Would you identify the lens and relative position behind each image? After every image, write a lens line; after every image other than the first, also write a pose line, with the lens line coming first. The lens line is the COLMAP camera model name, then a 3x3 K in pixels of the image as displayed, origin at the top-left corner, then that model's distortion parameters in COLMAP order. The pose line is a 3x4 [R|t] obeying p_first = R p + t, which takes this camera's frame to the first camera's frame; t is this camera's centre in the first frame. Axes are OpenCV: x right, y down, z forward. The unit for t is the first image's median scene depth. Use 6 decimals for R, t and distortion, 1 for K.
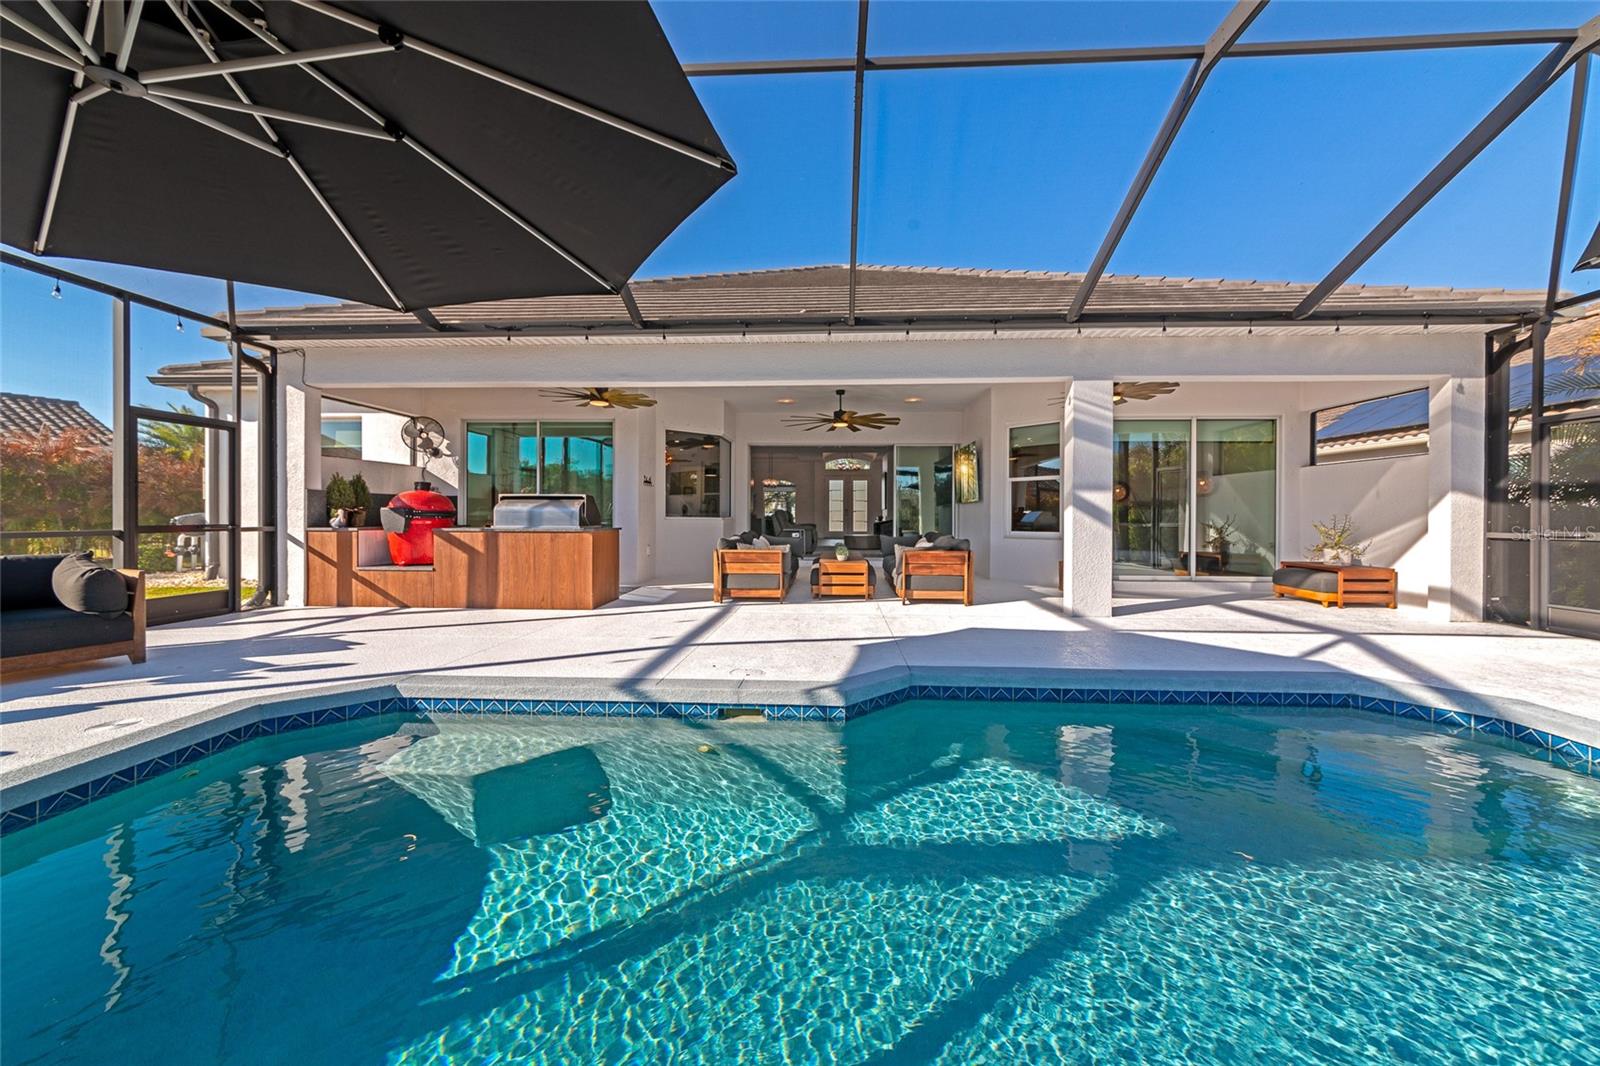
lens RADIAL K [[571.6, 0, 801.5], [0, 571.6, 511.5], [0, 0, 1]] dist [0.011159, -0.000004]
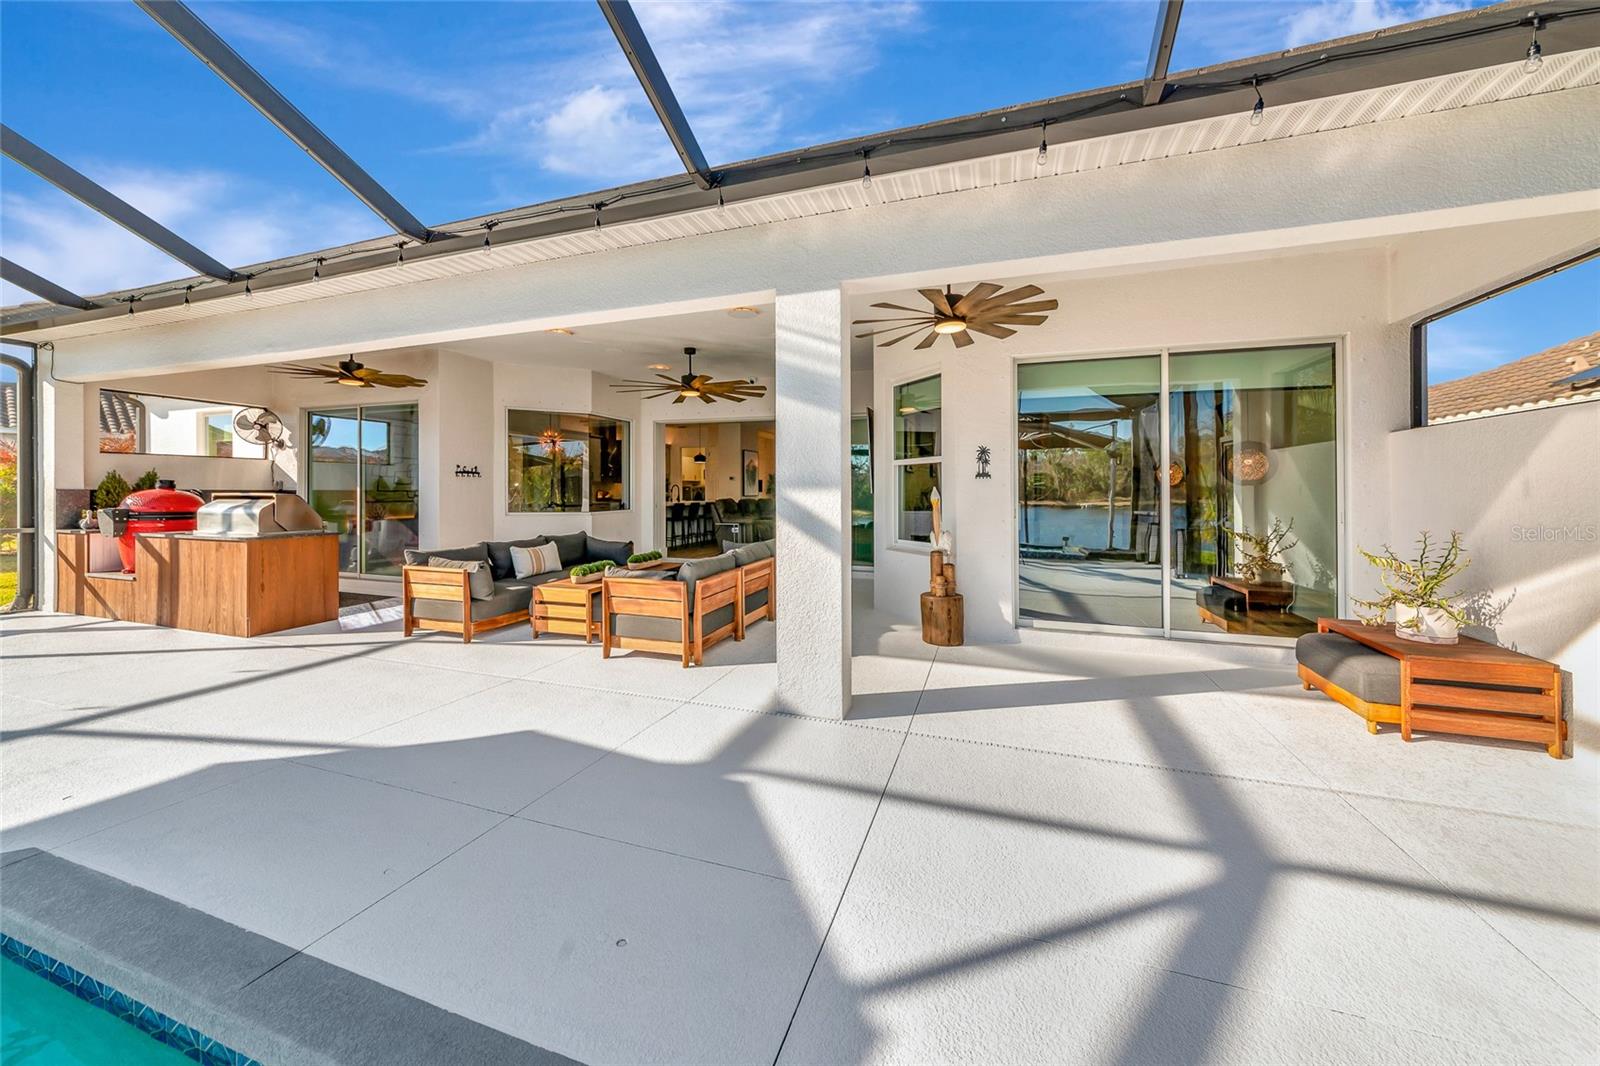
lens RADIAL K [[587.1, 0, 802.2], [0, 587.1, 482.9], [0, 0, 1]] dist [0.008600, 0.000108]
pose [[0.959428, -0.007451, -0.281856, 0.580445], [0.004915, 0.999941, -0.009703, -0.032583], [0.281912, 0.007924, 0.959408, 0.393542]]
